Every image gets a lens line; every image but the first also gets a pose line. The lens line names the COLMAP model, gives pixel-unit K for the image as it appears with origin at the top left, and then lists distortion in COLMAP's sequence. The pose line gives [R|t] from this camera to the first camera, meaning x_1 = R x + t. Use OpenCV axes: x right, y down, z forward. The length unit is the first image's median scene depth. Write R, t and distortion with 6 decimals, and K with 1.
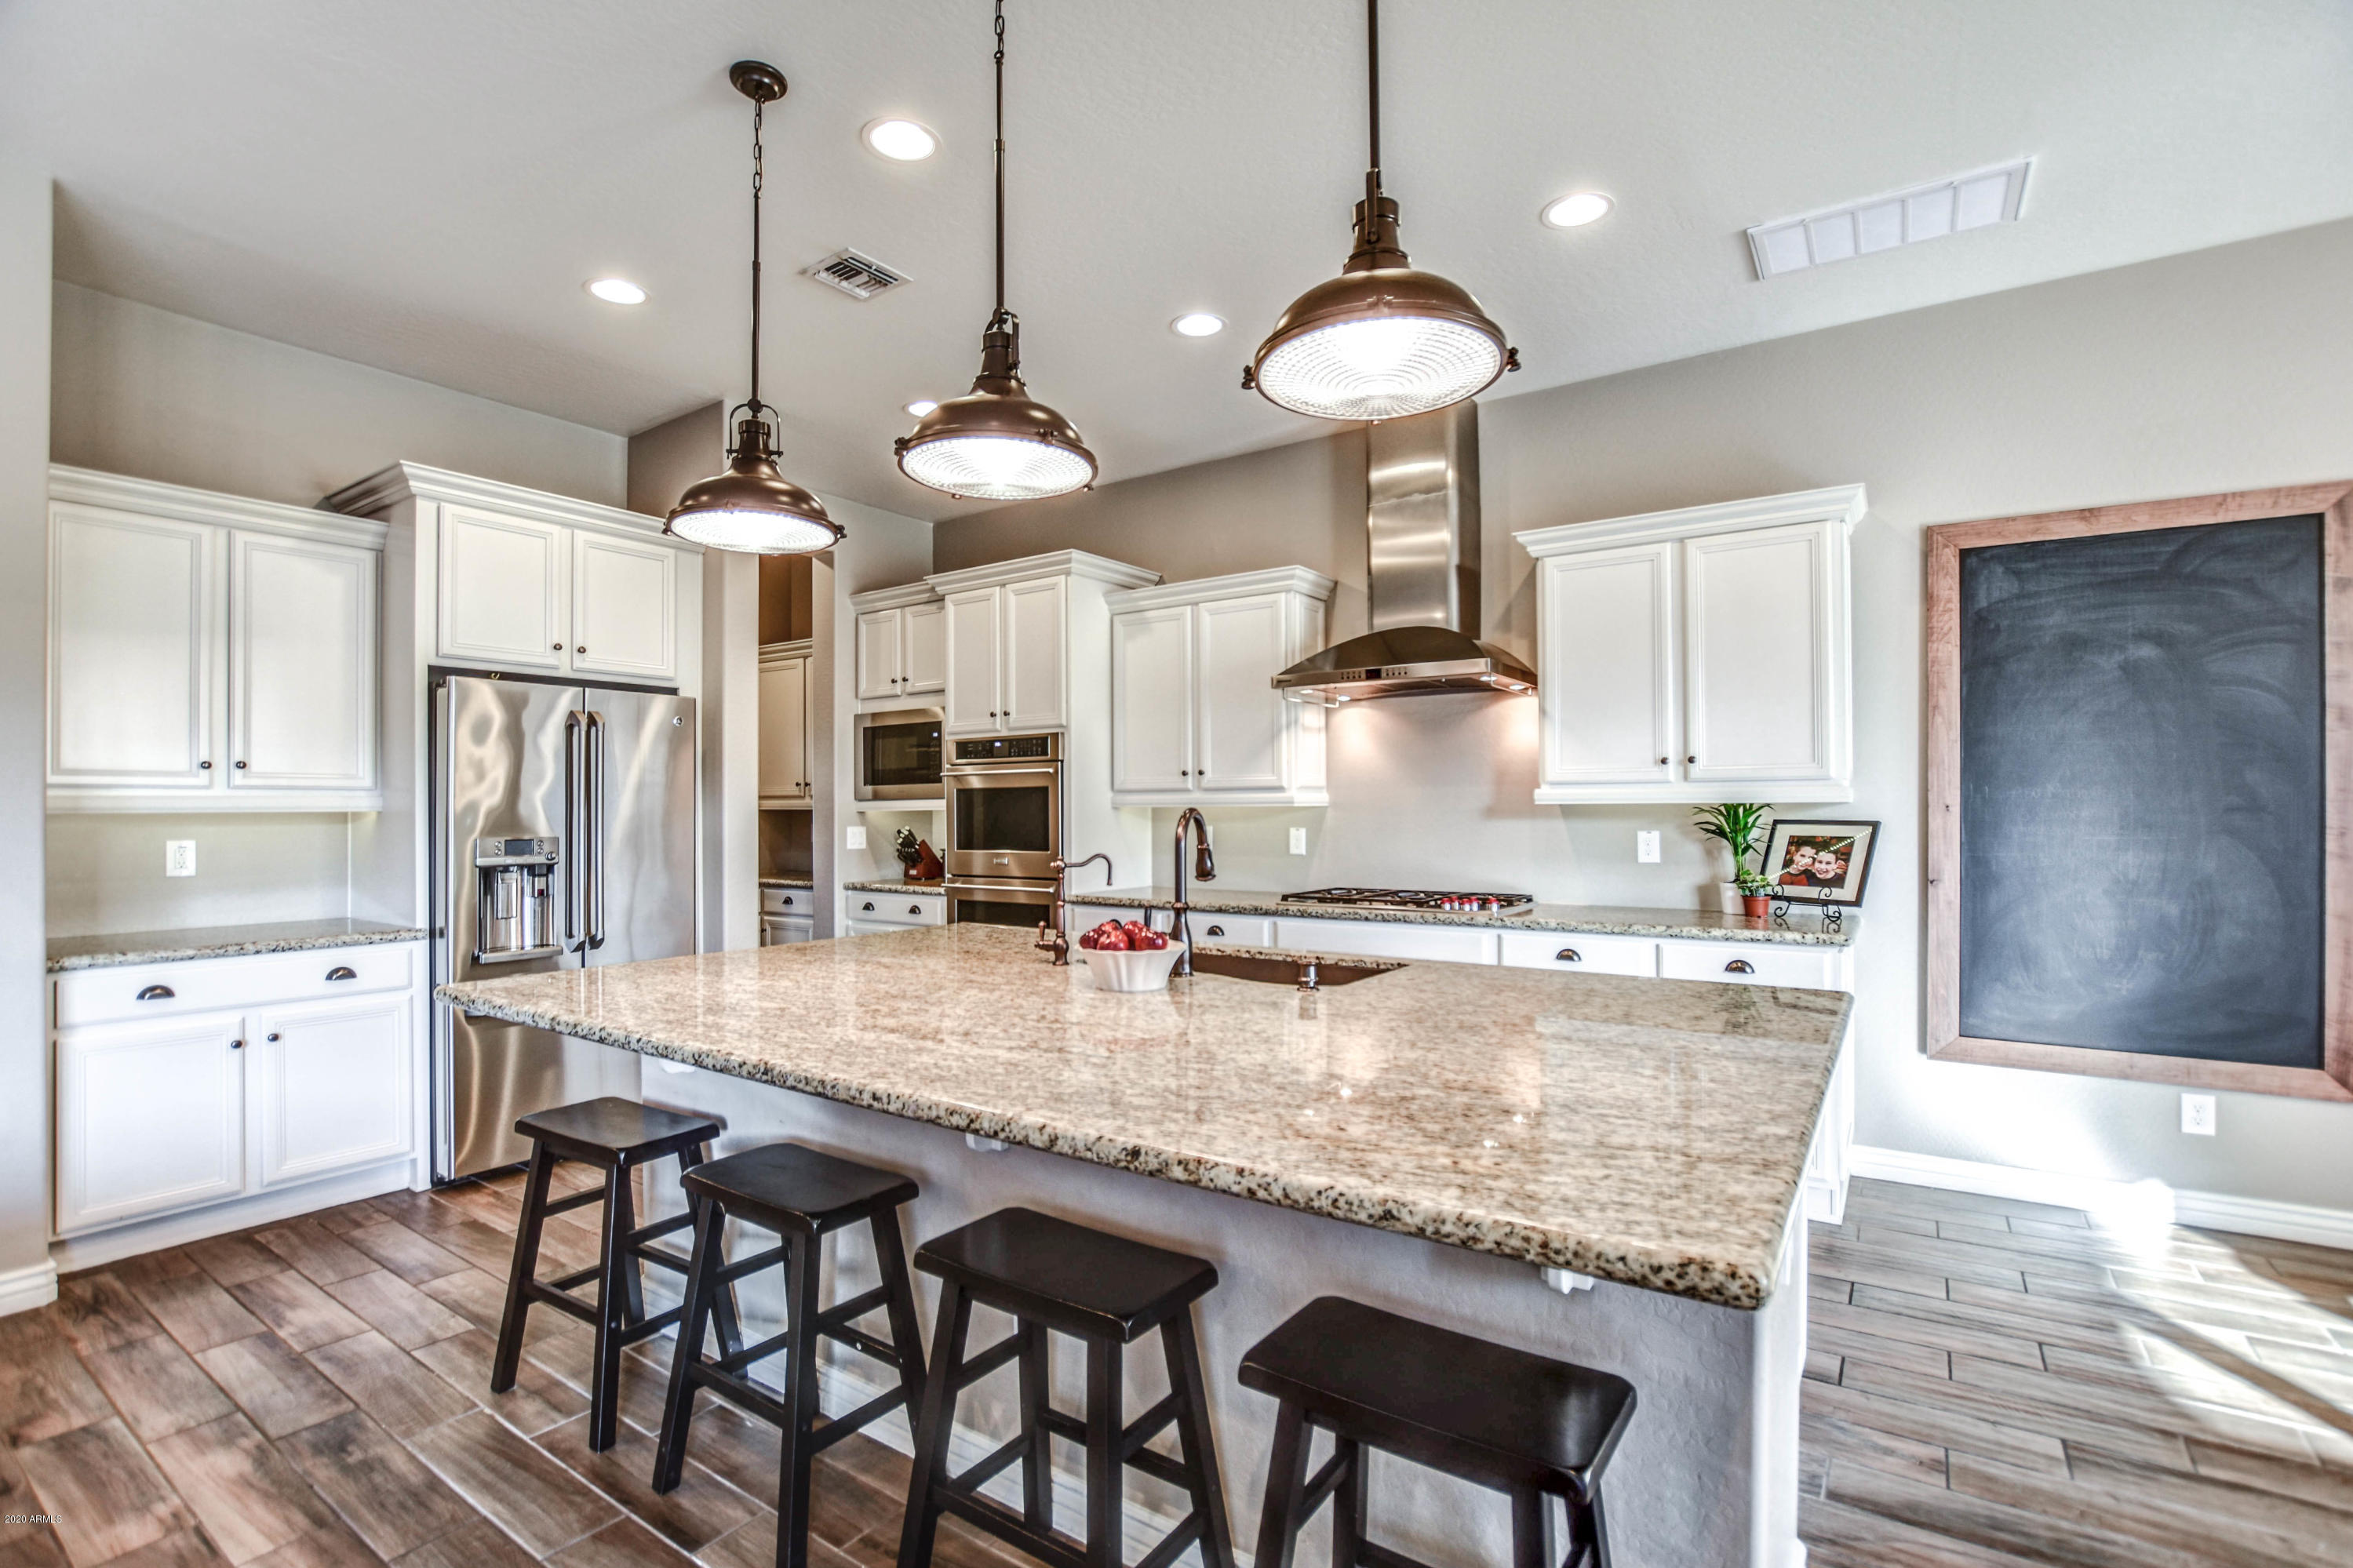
lens RADIAL K [[1049.9, 0, 1181.9], [0, 1049.9, 808.2], [0, 0, 1]] dist [-0.026388, 0.000660]
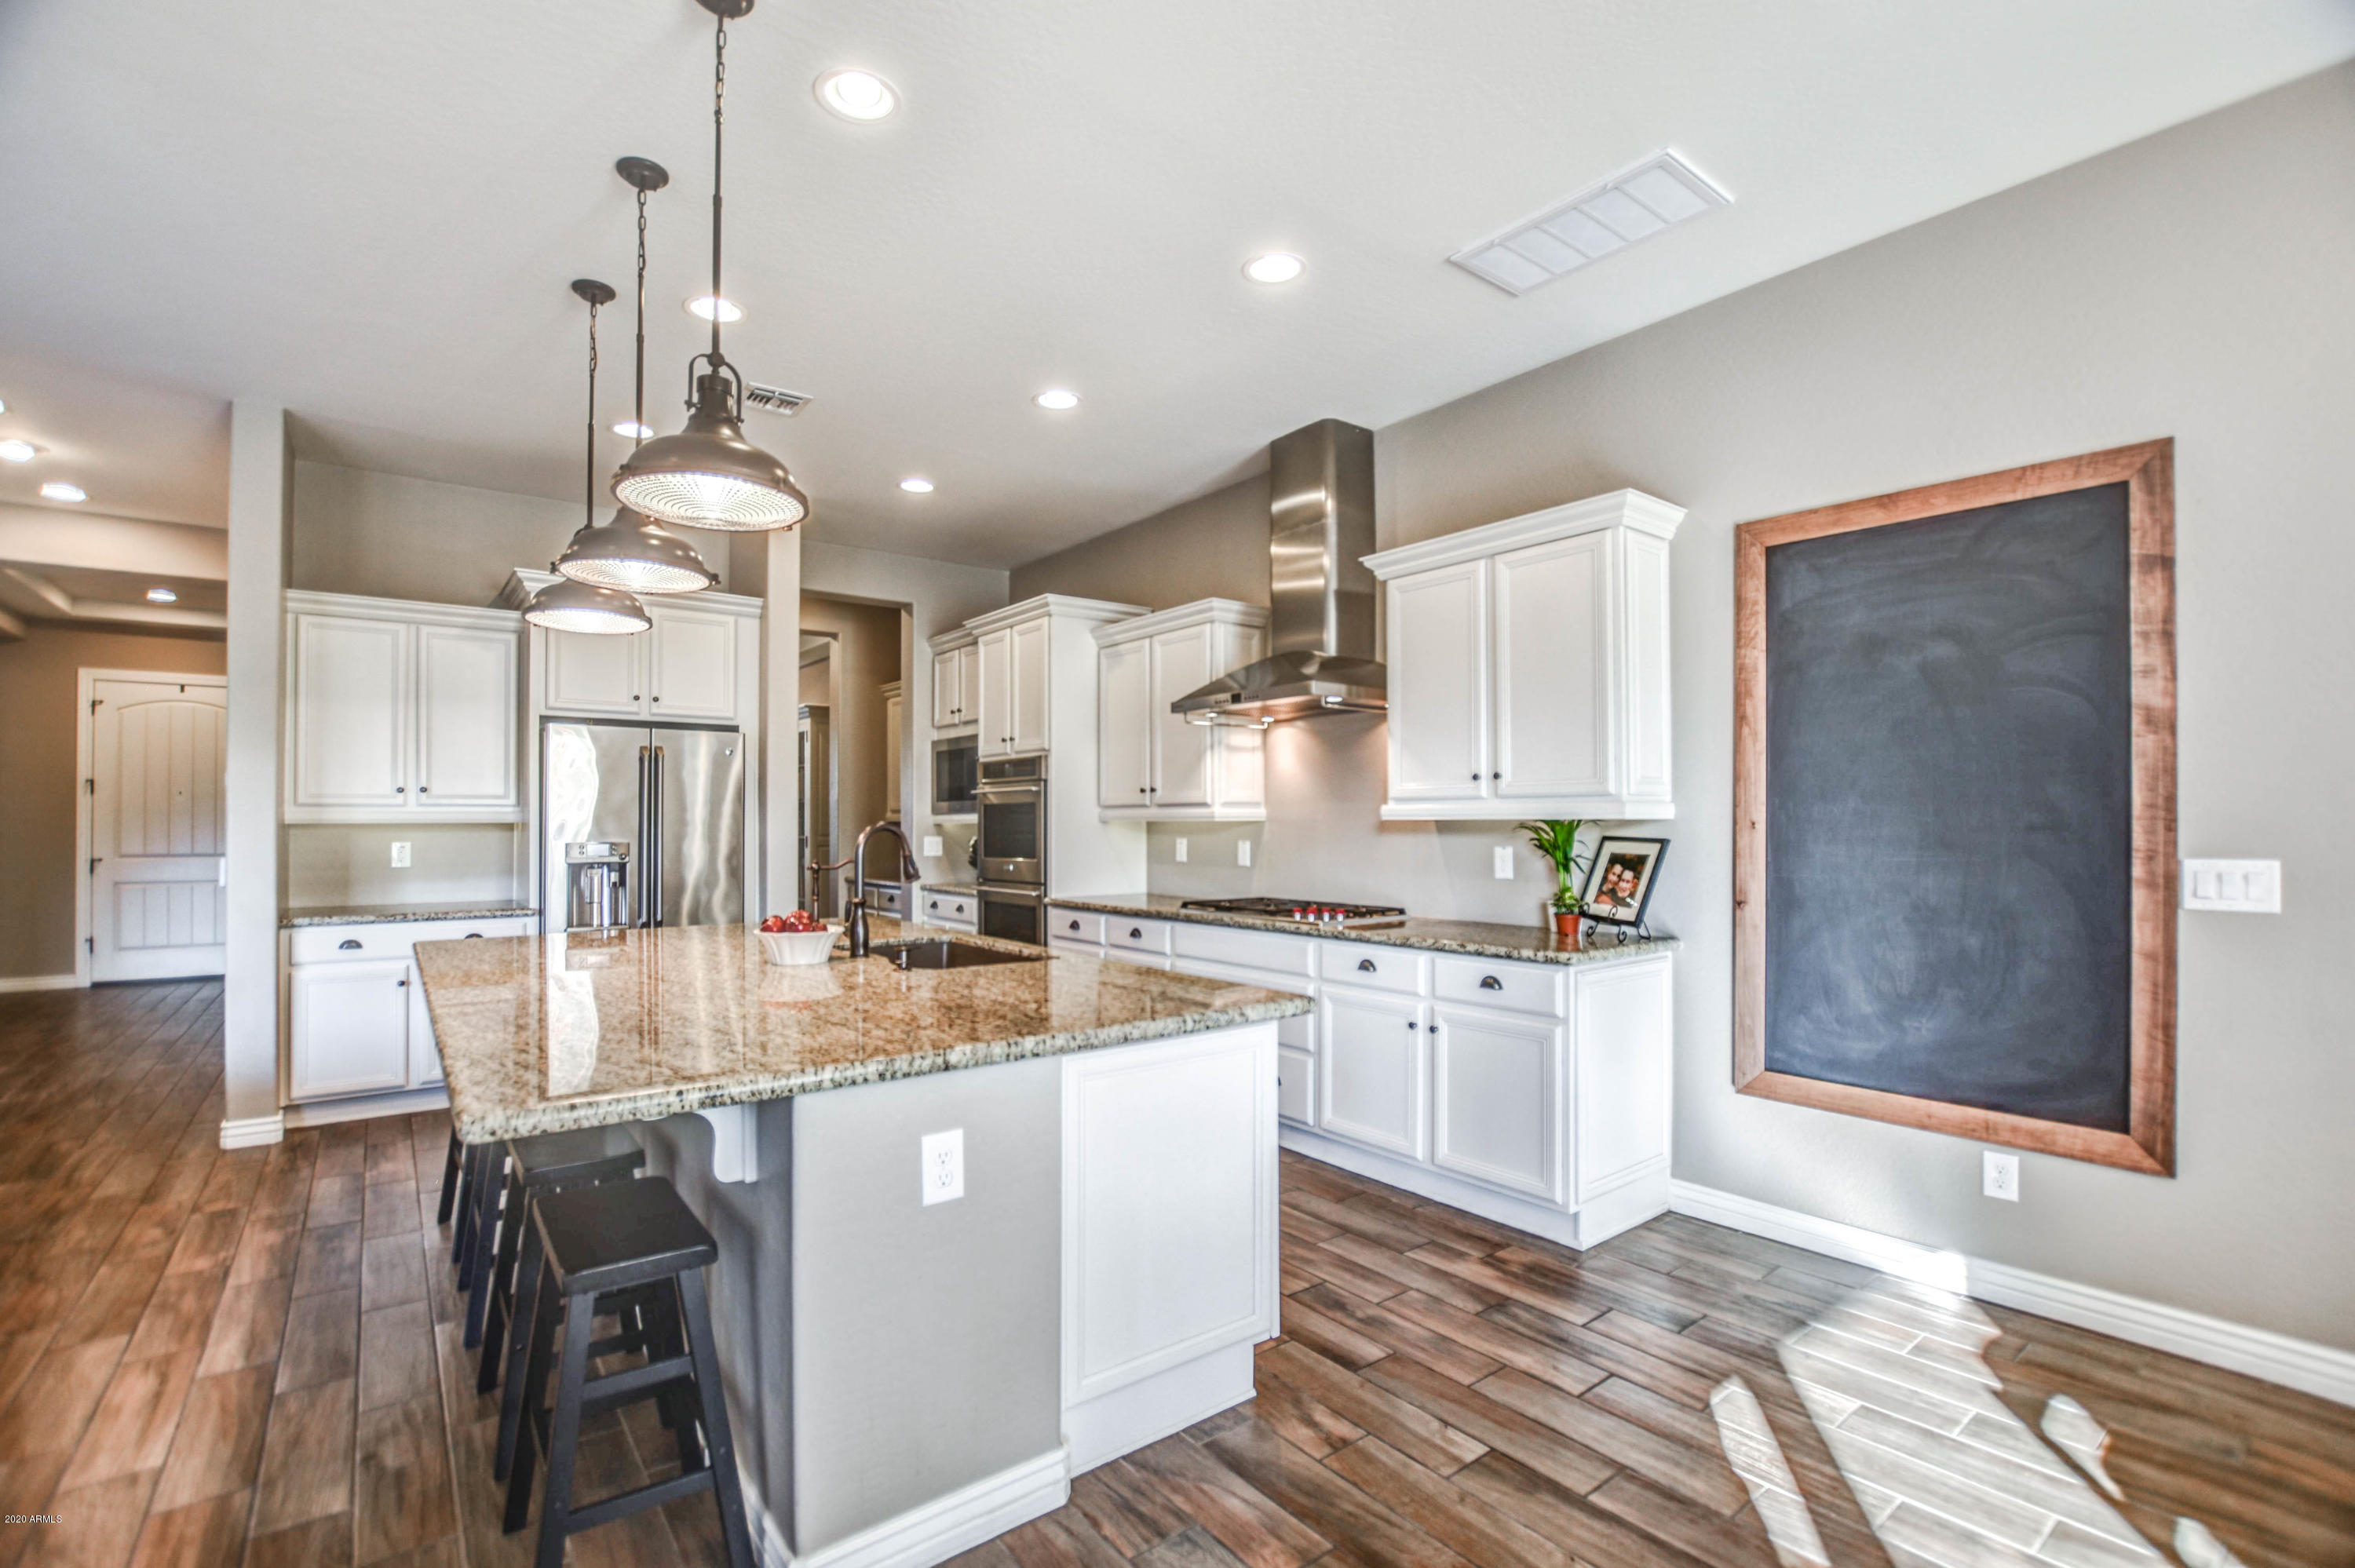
lens RADIAL K [[1037.7, 0, 1189.4], [0, 1037.7, 819.4], [0, 0, 1]] dist [-0.028079, 0.000473]
pose [[0.953908, 0.002730, -0.300088, 0.511437], [-0.003079, 0.999995, -0.000688, -0.002897], [0.300084, 0.001580, 0.953911, -0.036792]]
